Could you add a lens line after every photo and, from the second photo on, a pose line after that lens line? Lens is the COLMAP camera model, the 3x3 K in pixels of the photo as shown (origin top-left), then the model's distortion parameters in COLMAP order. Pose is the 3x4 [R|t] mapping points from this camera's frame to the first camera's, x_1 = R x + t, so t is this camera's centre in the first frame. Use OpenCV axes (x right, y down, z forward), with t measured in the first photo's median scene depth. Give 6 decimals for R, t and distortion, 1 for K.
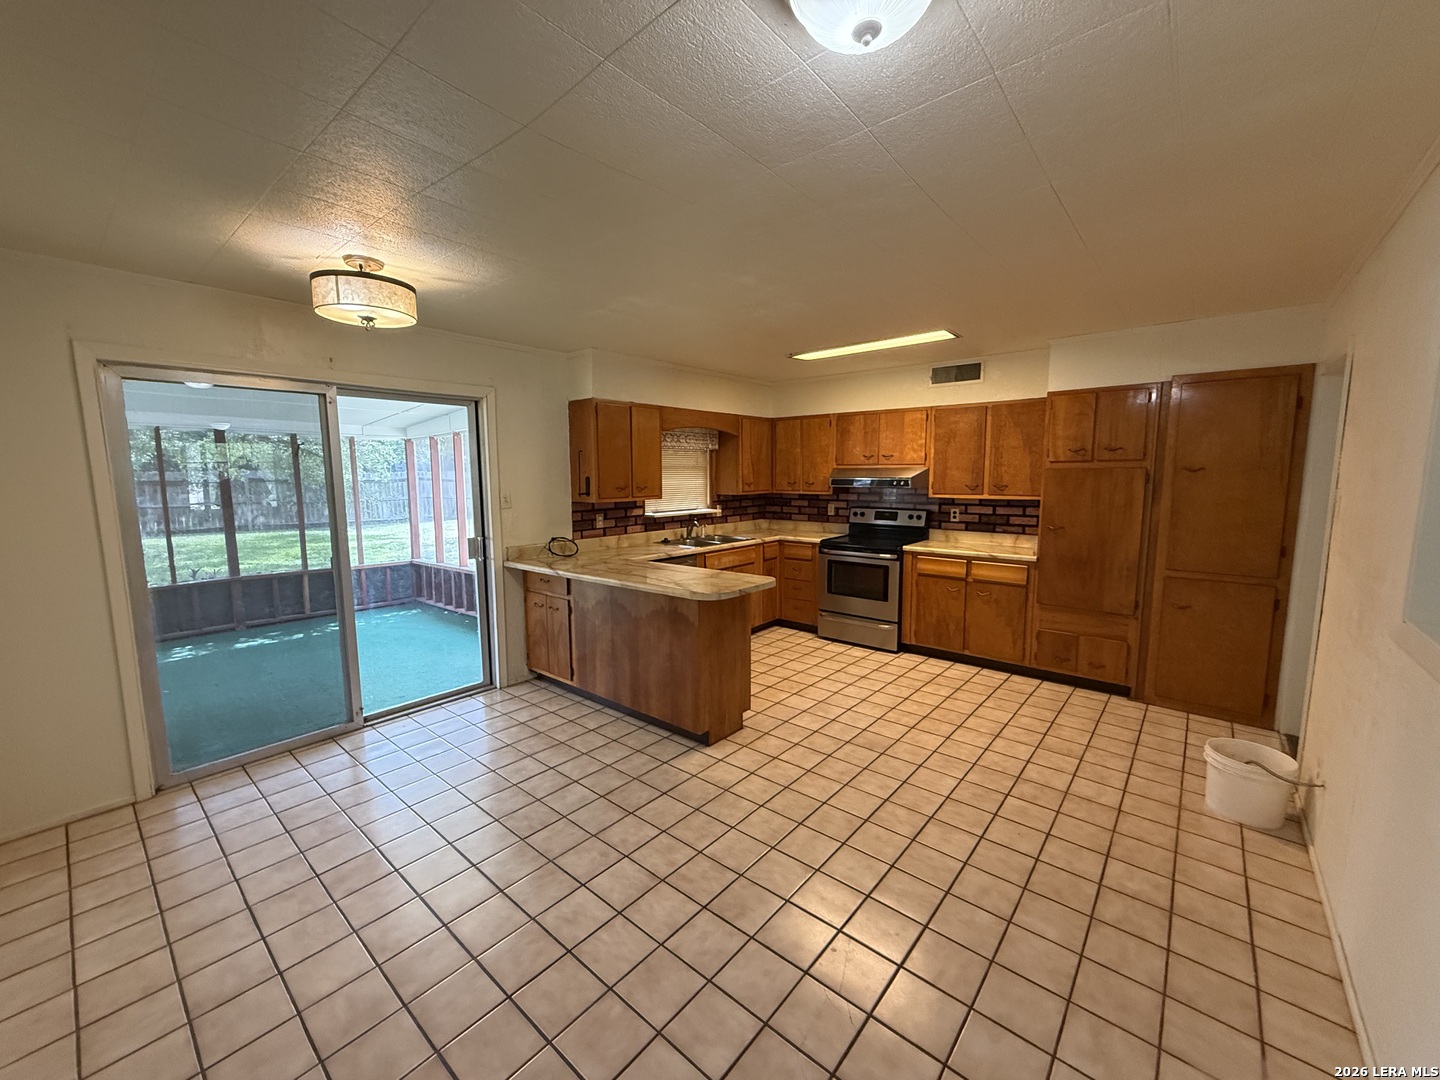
lens RADIAL K [[569.6, 0, 720.0], [0, 569.6, 540.0], [0, 0, 1]] dist [-0.000553, -0.000013]
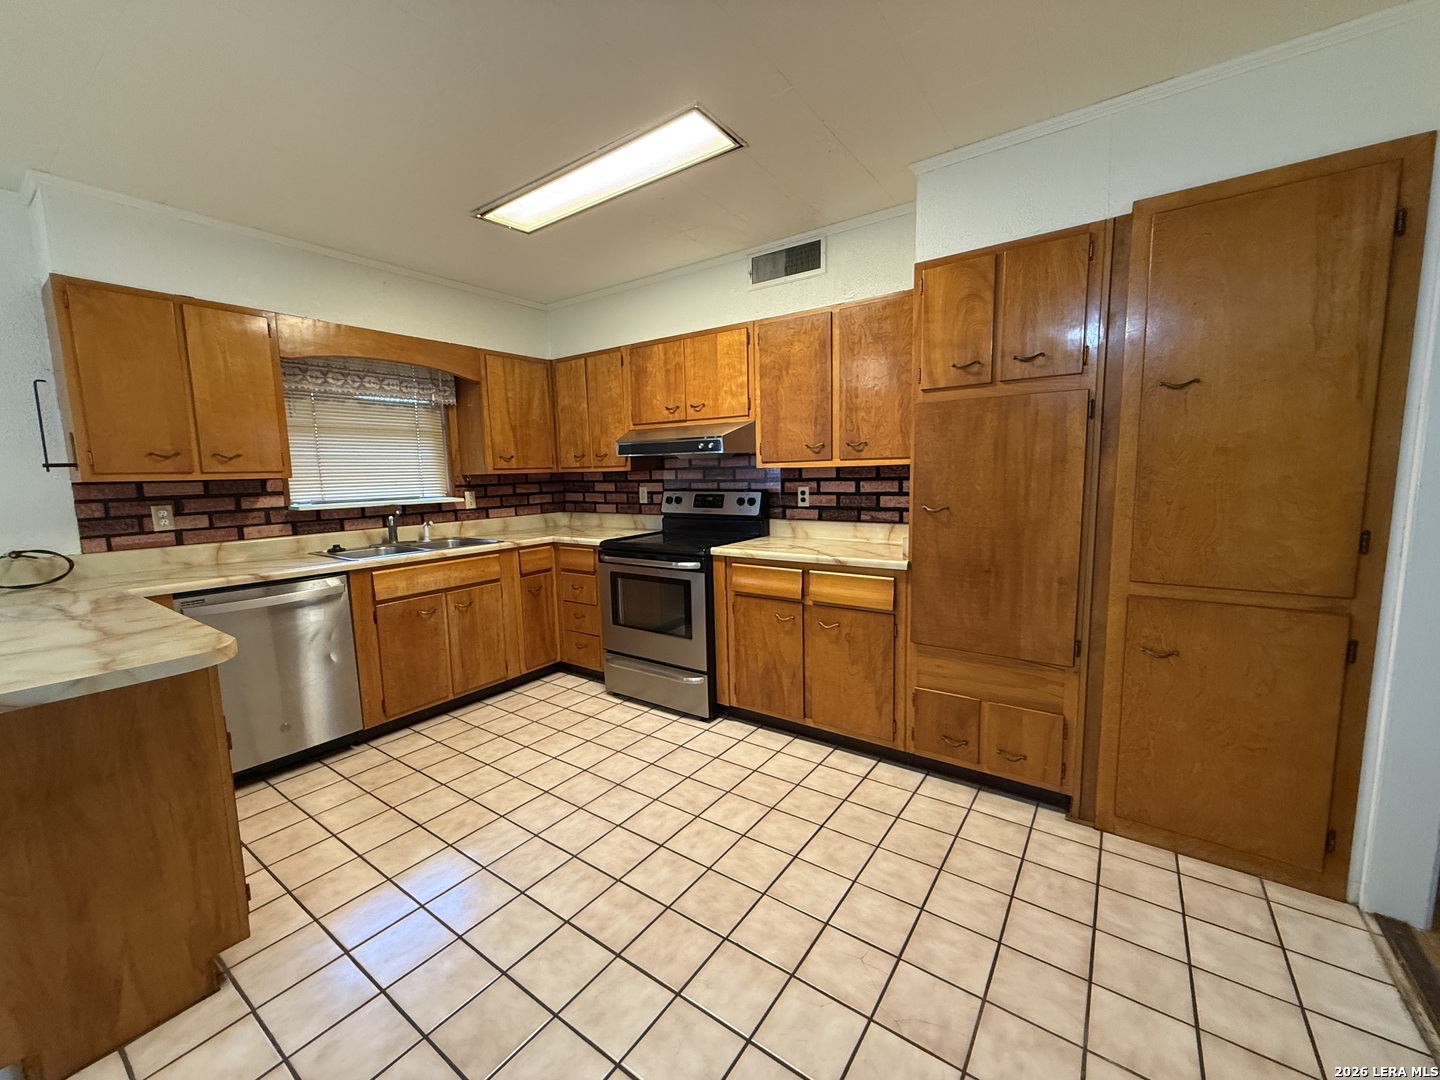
lens RADIAL K [[569.6, 0, 720.0], [0, 569.6, 540.0], [0, 0, 1]] dist [-0.000553, -0.000013]
pose [[0.995903, -0.027186, 0.086244, 0.278314], [0.027158, 0.999630, 0.001492, 0.001881], [-0.086252, 0.000856, 0.996273, 0.390529]]
